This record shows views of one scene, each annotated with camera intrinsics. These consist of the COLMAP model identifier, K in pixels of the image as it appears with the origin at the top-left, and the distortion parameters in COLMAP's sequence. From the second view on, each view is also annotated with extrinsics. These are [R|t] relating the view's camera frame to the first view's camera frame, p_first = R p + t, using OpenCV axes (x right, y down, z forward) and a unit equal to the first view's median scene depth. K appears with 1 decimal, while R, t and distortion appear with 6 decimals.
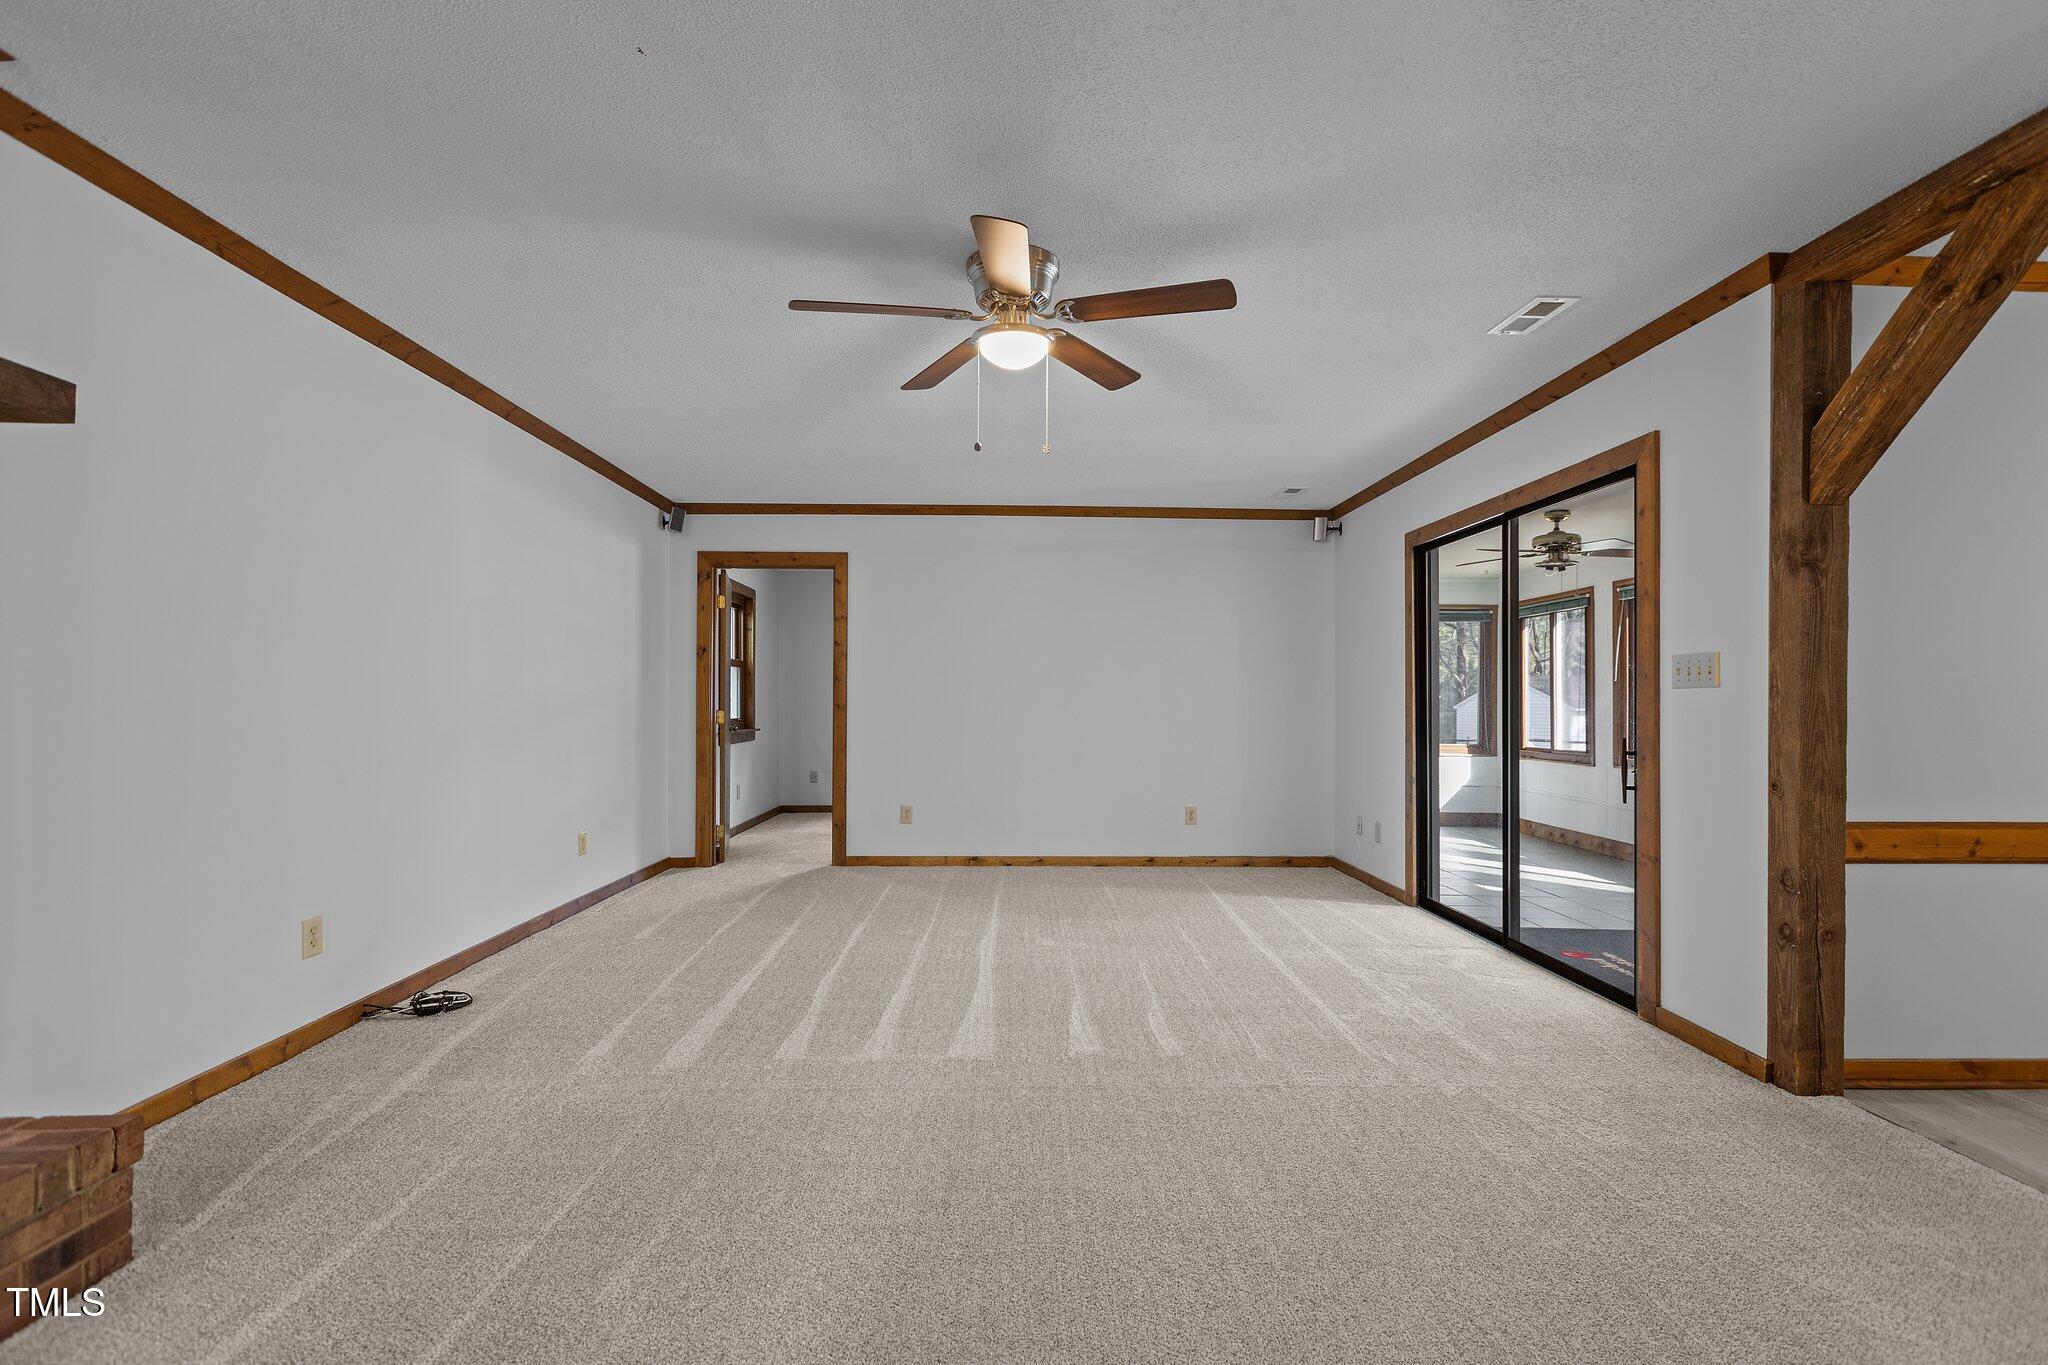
lens RADIAL K [[916.7, 0, 1027.4], [0, 916.7, 703.1], [0, 0, 1]] dist [0.003254, -0.000325]
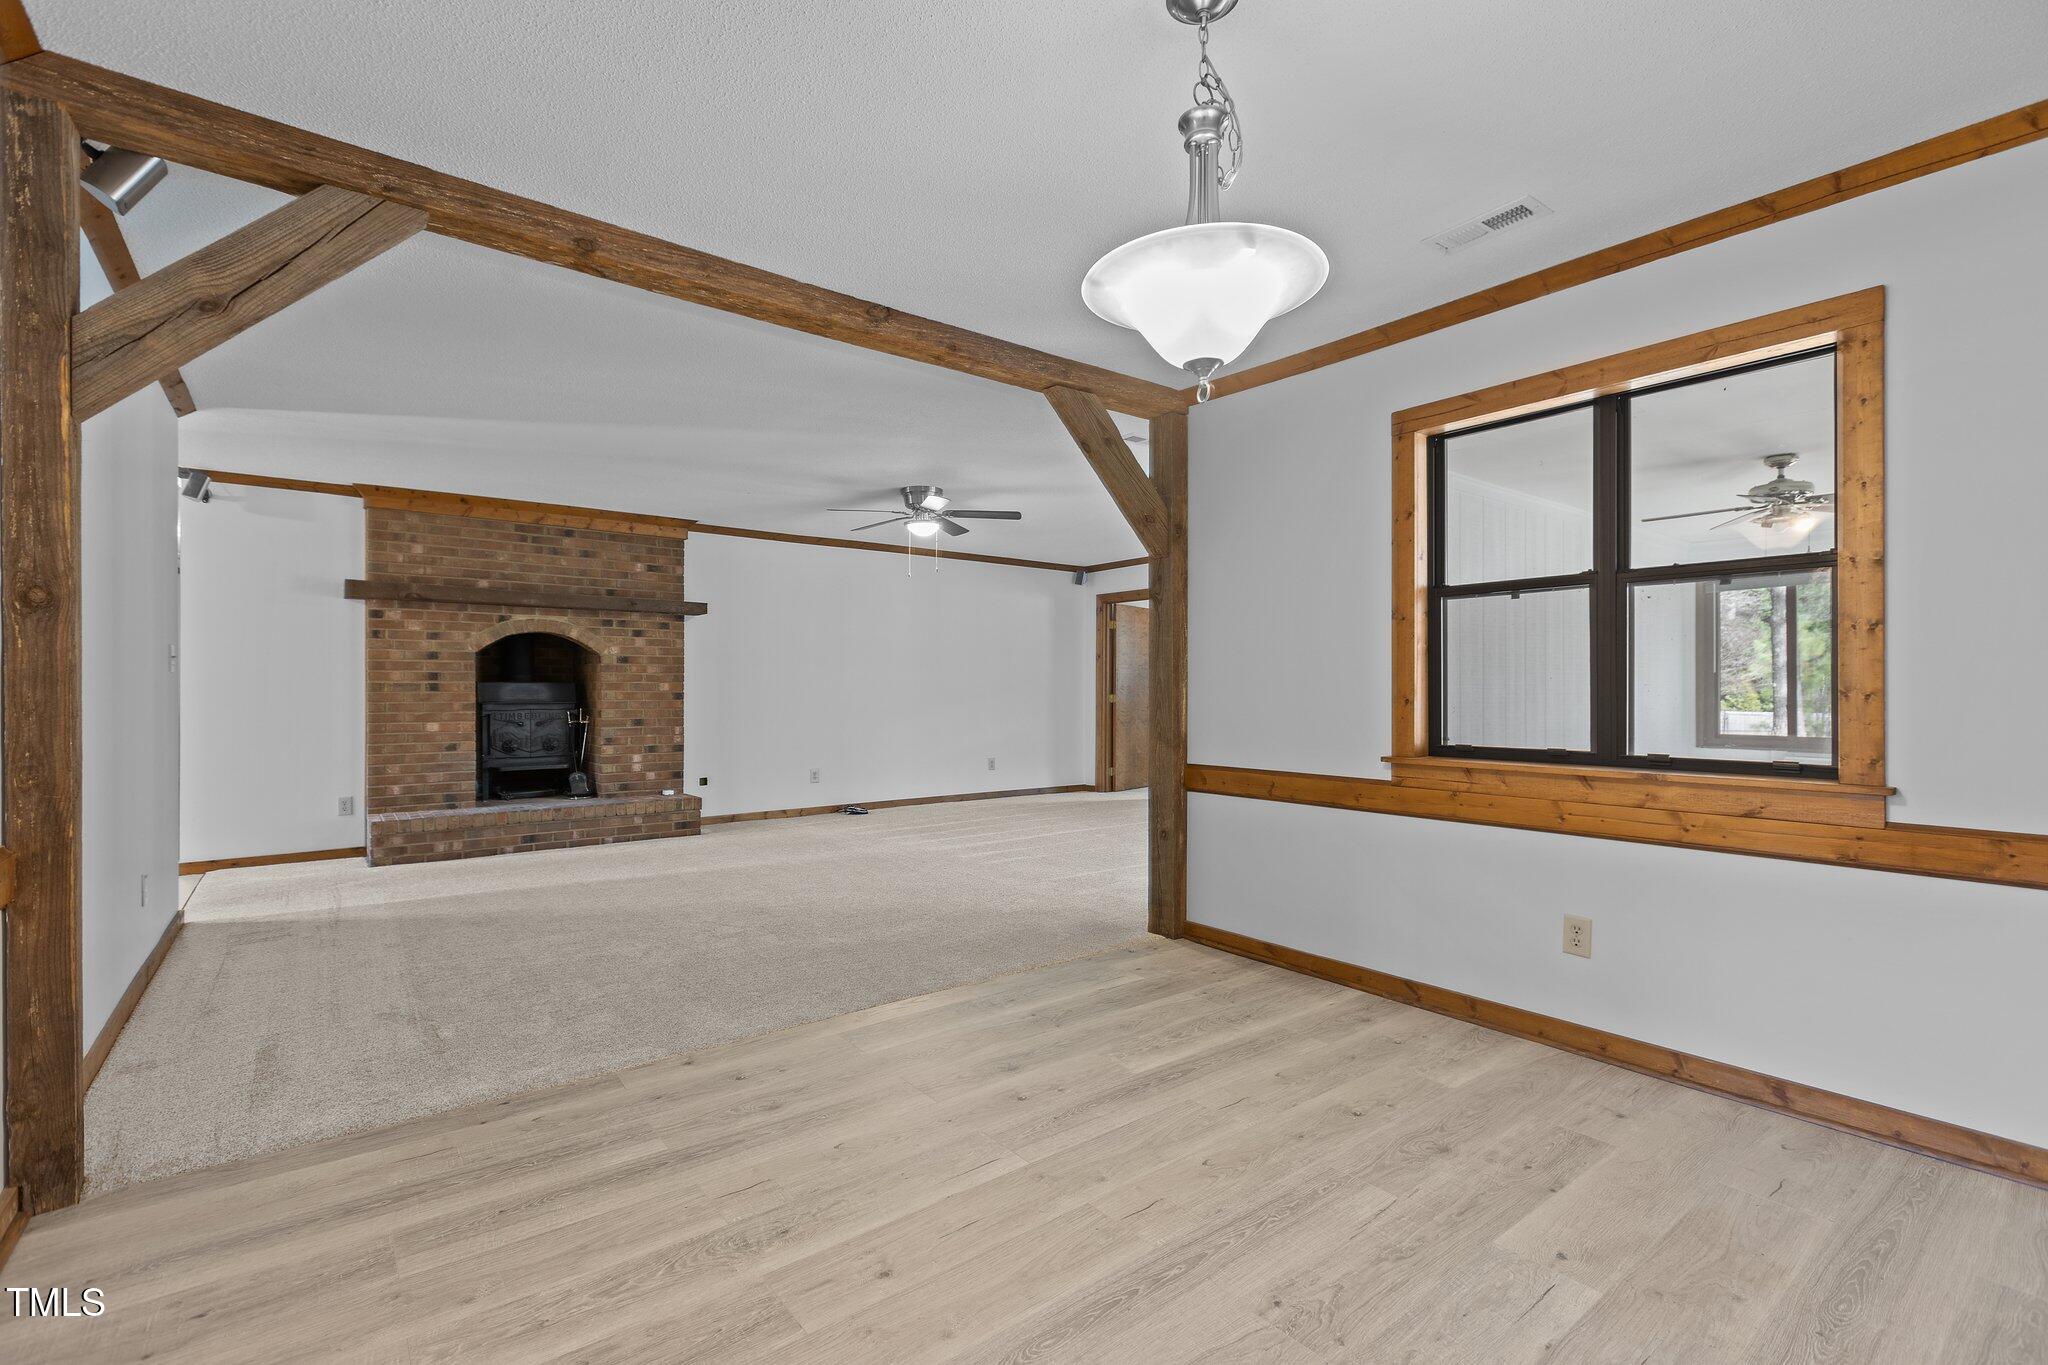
lens RADIAL K [[916.7, 0, 1018.4], [0, 916.7, 686.7], [0, 0, 1]] dist [0.003254, -0.000325]
pose [[0.580501, -0.006306, -0.814235, 1.278323], [0.000414, 0.999972, -0.007450, 0.010114], [0.814259, 0.003987, 0.580488, -0.067473]]
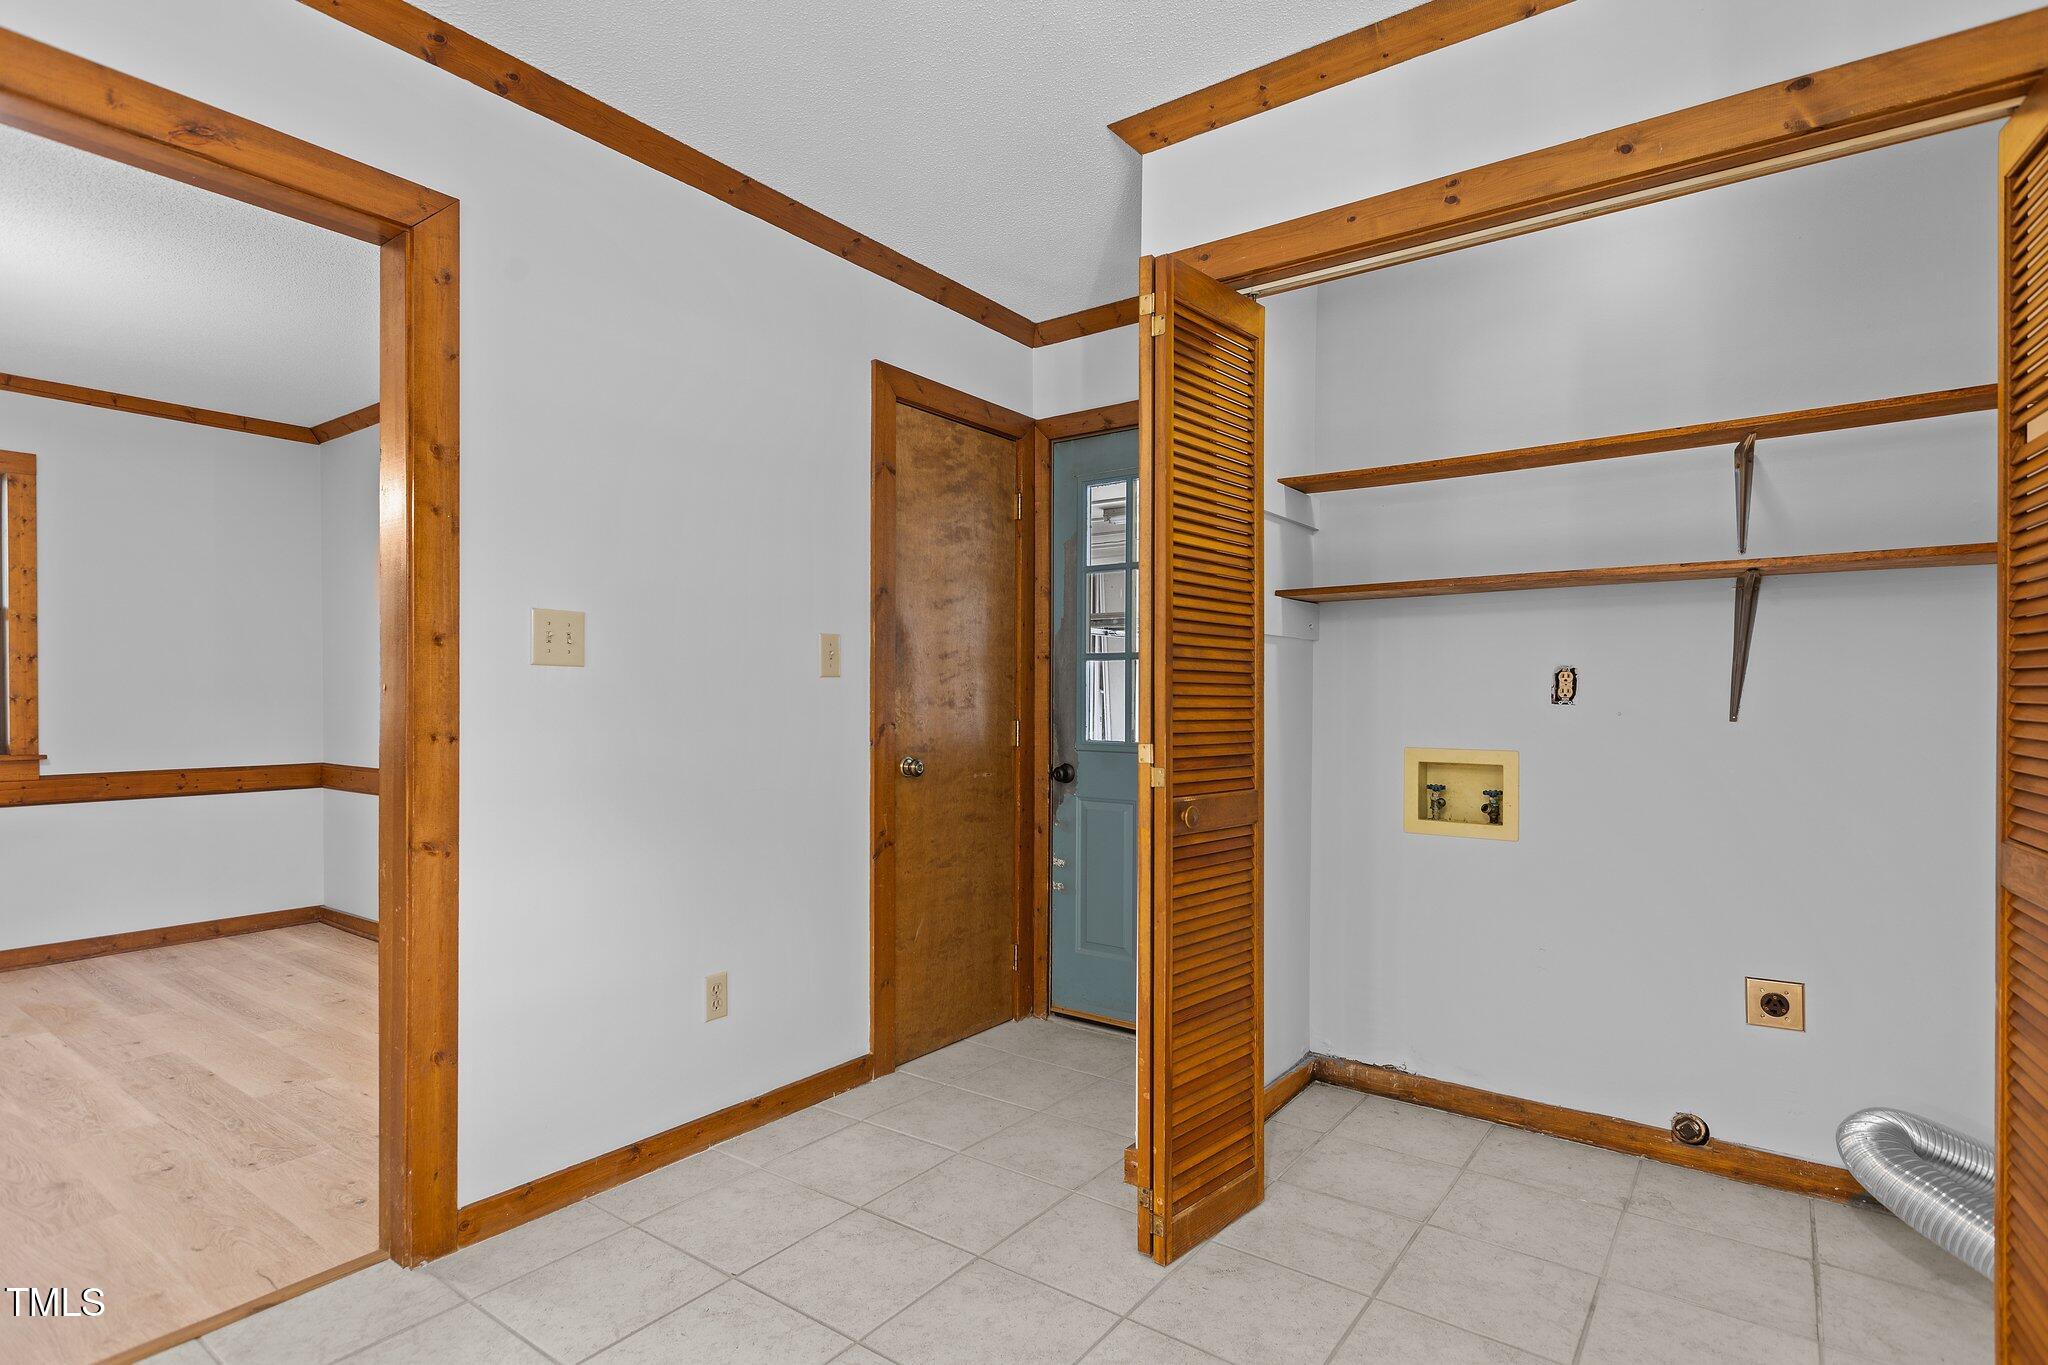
lens RADIAL K [[1050.1, 0, 1025.2], [0, 1050.1, 696.9], [0, 0, 1]] dist [0.002026, 0.000721]
pose [[0.625400, -0.010654, 0.780231, 0.926469], [0.004574, 0.999940, 0.009988, 0.001859], [-0.780291, -0.002677, 0.625411, -0.759846]]
